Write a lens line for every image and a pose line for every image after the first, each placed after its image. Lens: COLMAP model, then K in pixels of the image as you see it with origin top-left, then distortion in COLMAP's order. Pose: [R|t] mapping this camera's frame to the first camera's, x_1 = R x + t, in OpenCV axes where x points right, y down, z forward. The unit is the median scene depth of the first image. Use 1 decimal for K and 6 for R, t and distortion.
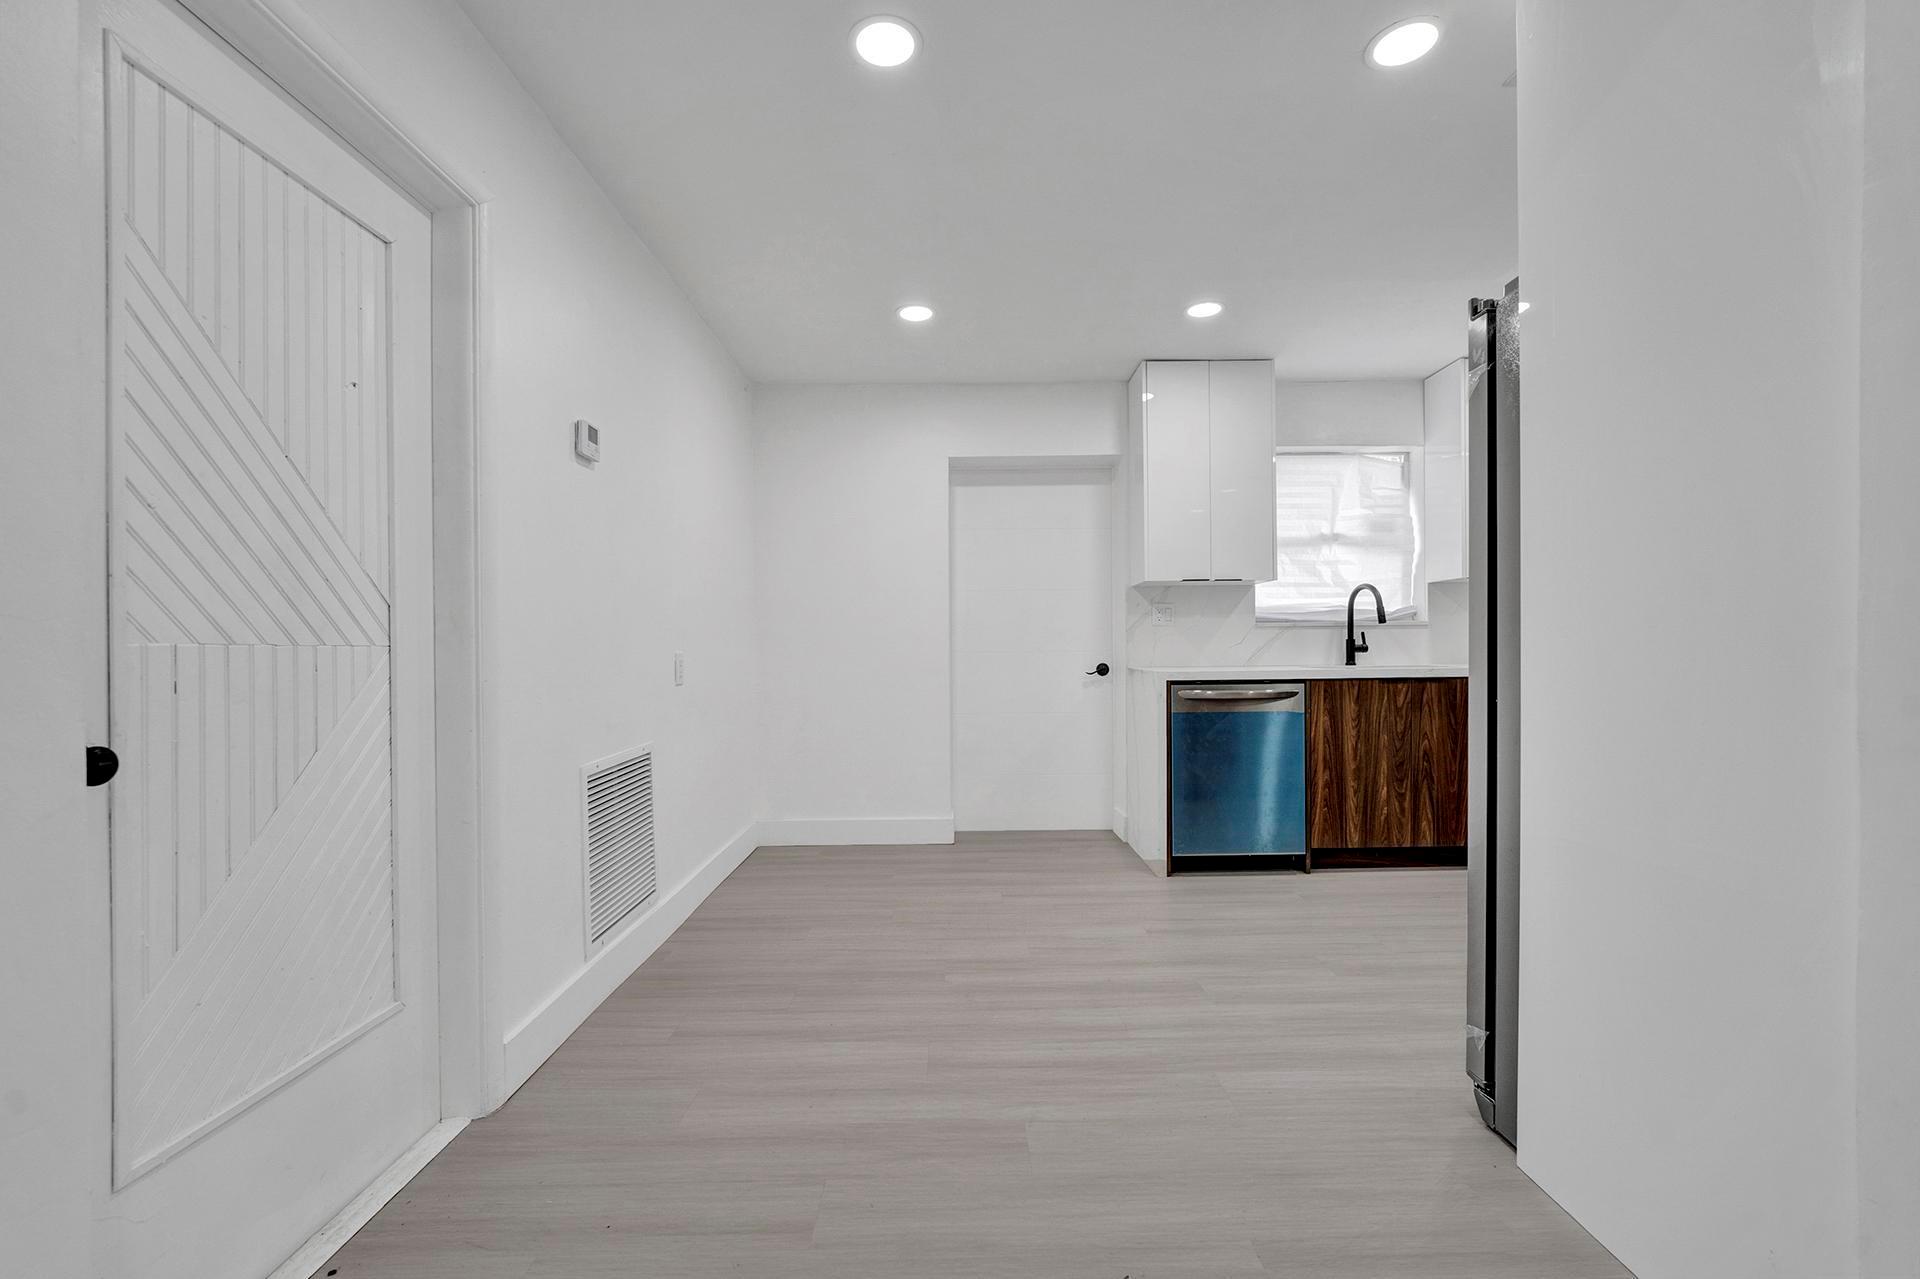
lens RADIAL K [[814.2, 0, 961.0], [0, 814.2, 649.8], [0, 0, 1]] dist [-0.020125, 0.006115]
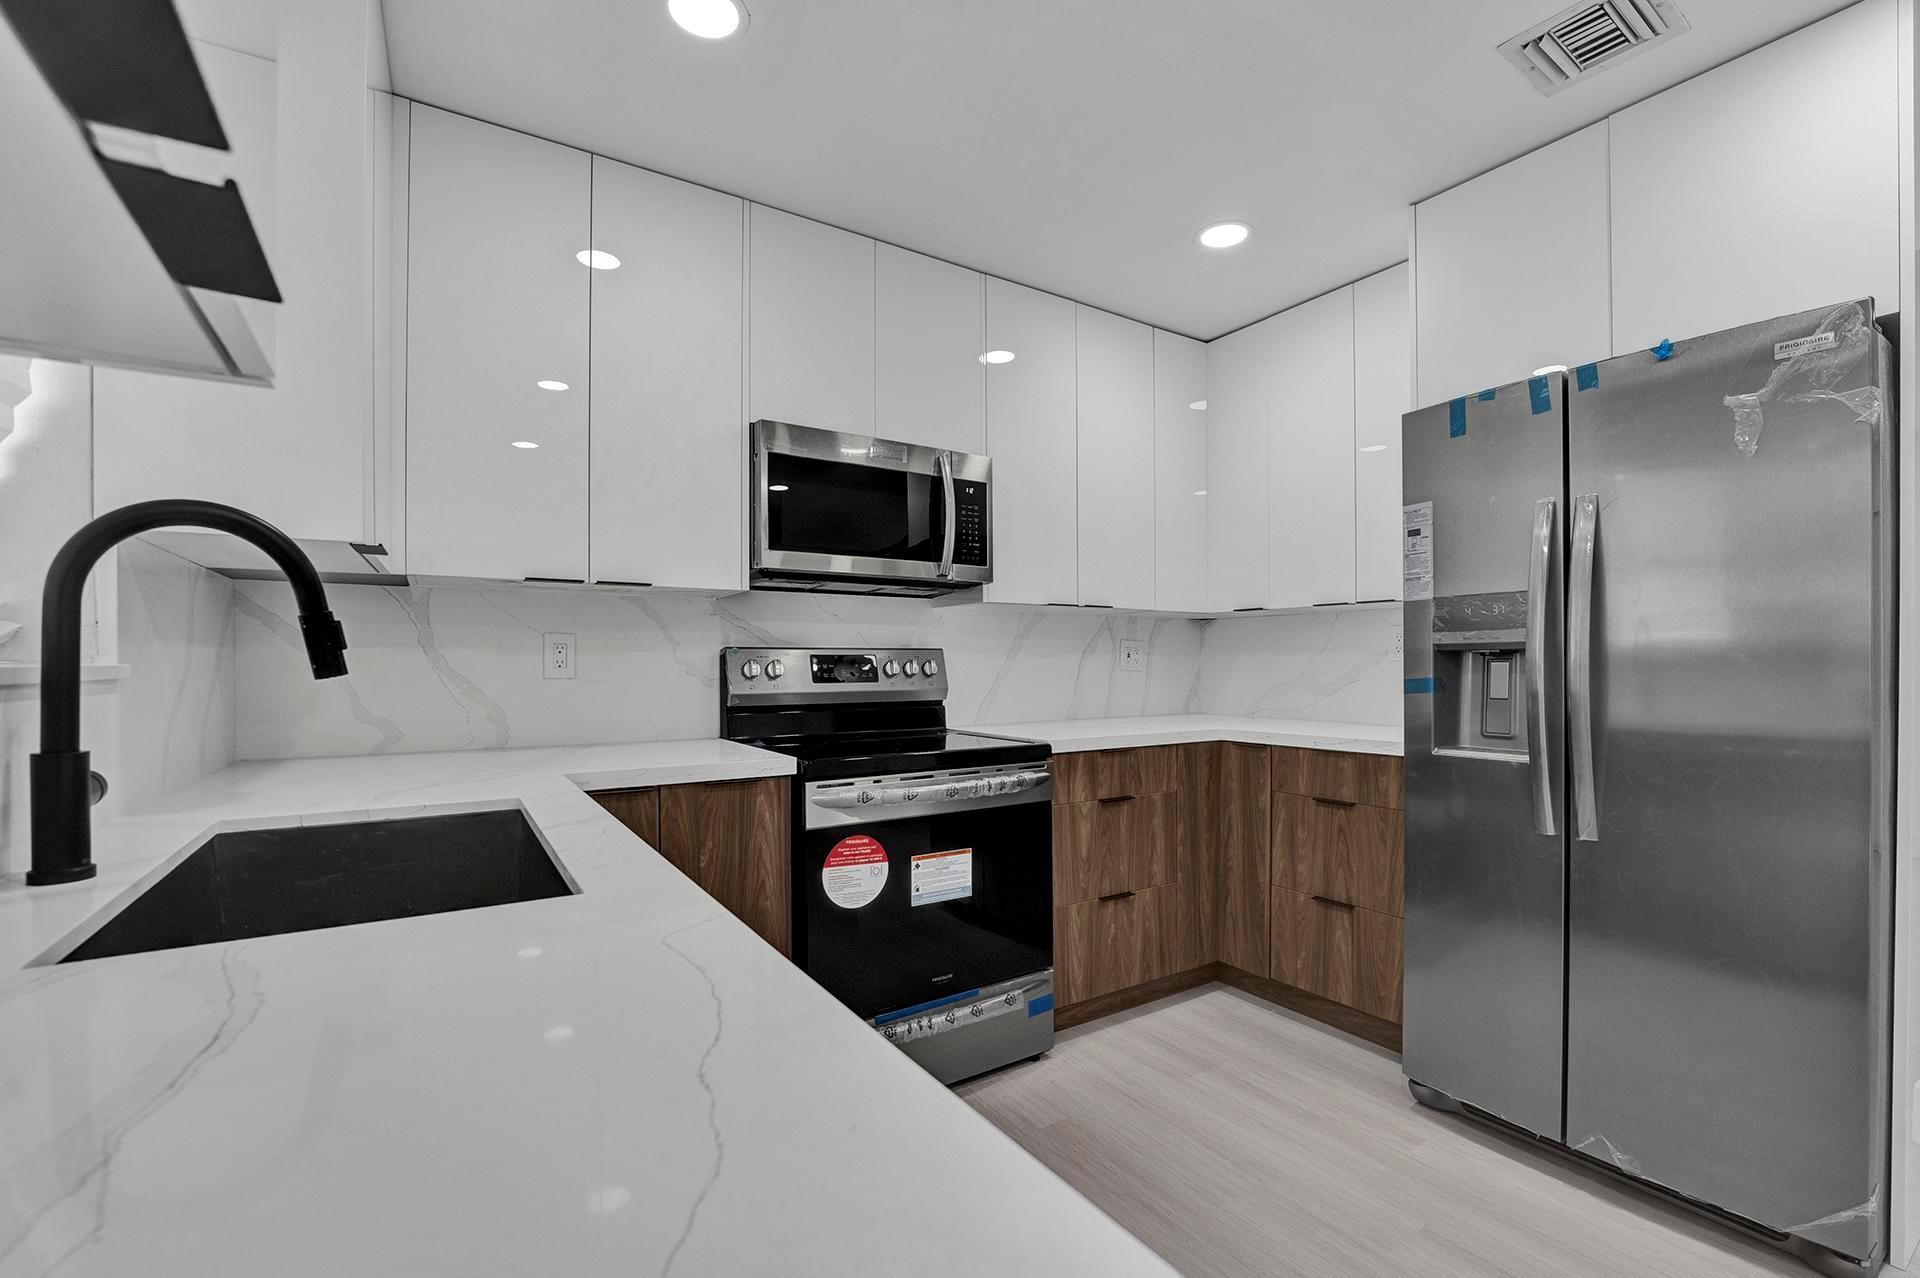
lens RADIAL K [[836.1, 0, 964.9], [0, 836.1, 672.9], [0, 0, 1]] dist [-0.022181, 0.000053]
pose [[-0.543010, 0.001242, 0.839726, 0.198451], [0.013861, 0.999876, 0.007484, -0.034323], [-0.839612, 0.015704, -0.542959, 0.989178]]
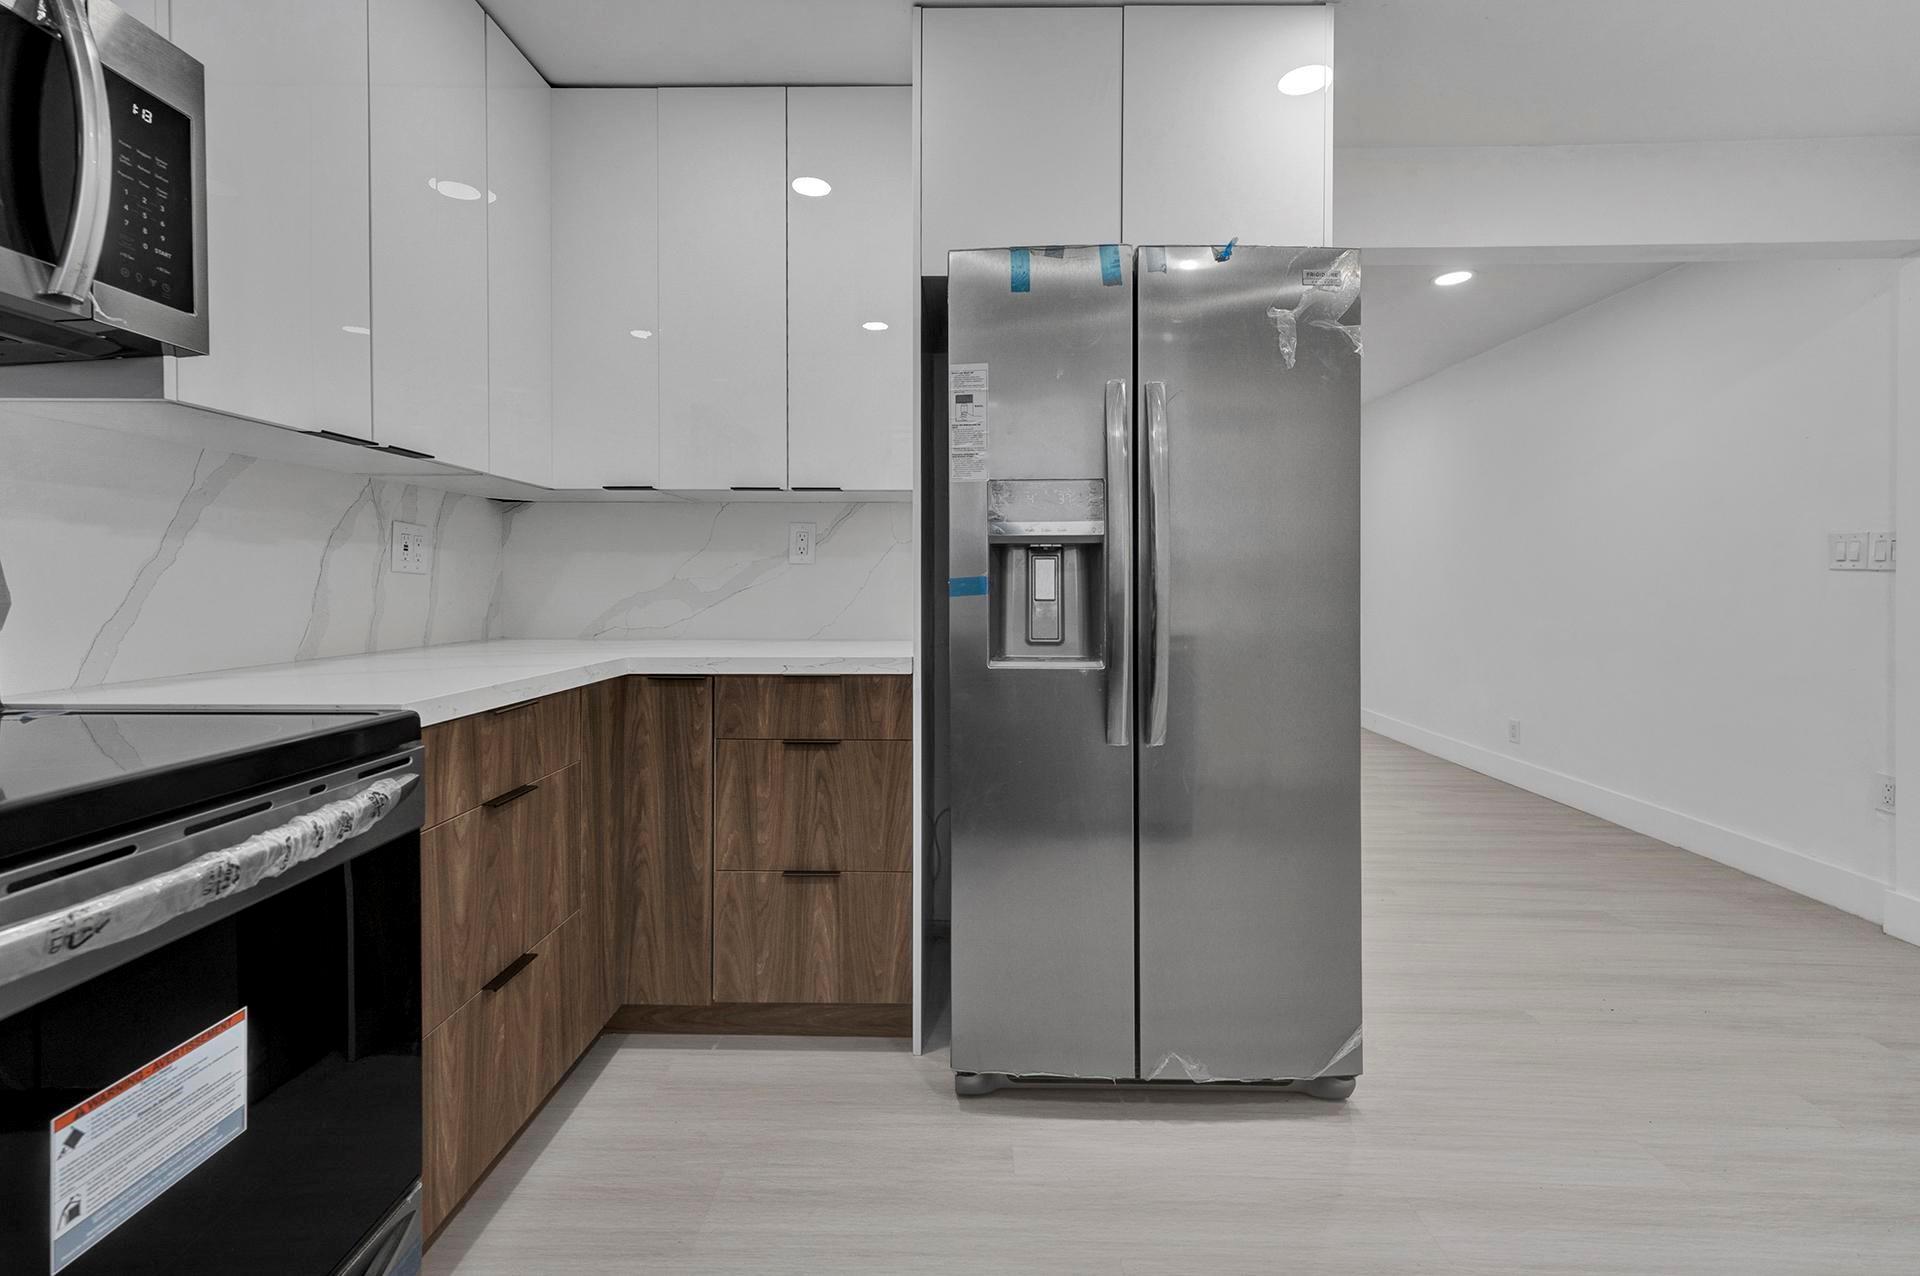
lens RADIAL K [[835.5, 0, 960.9], [0, 835.5, 591.1], [0, 0, 1]] dist [0.007861, 0.000070]
pose [[-0.999892, 0.005446, 0.013615, 0.485029], [0.005656, 0.999864, 0.015487, -0.022430], [-0.013528, 0.015562, -0.999787, 0.895230]]
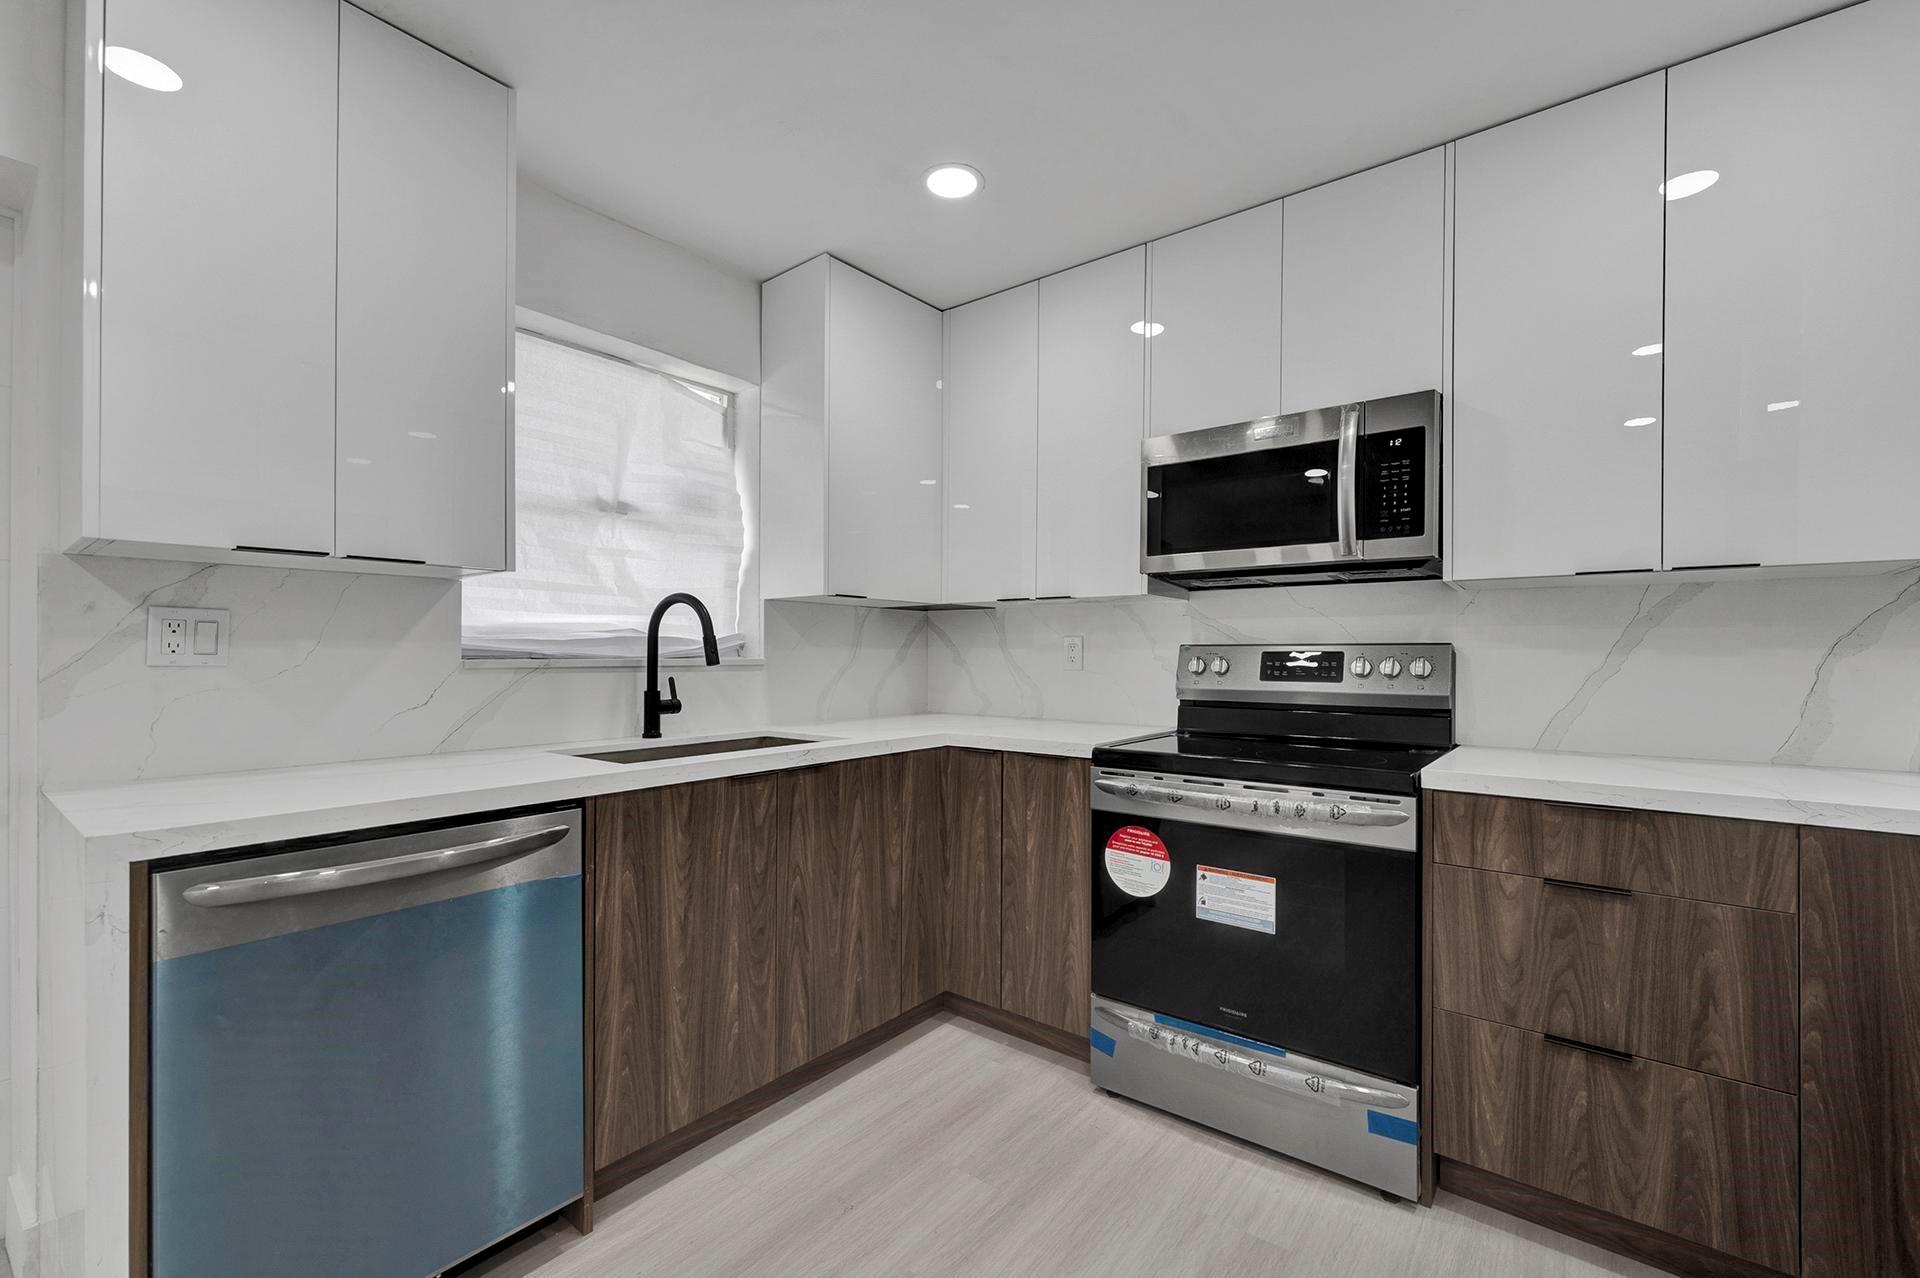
lens RADIAL K [[804.1, 0, 963.1], [0, 804.1, 654.9], [0, 0, 1]] dist [0.008180, 0.000442]
pose [[0.621969, 0.011065, 0.782964, 0.192283], [-0.003521, 0.999930, -0.011334, -0.034864], [-0.783034, 0.004293, 0.621964, 0.523202]]
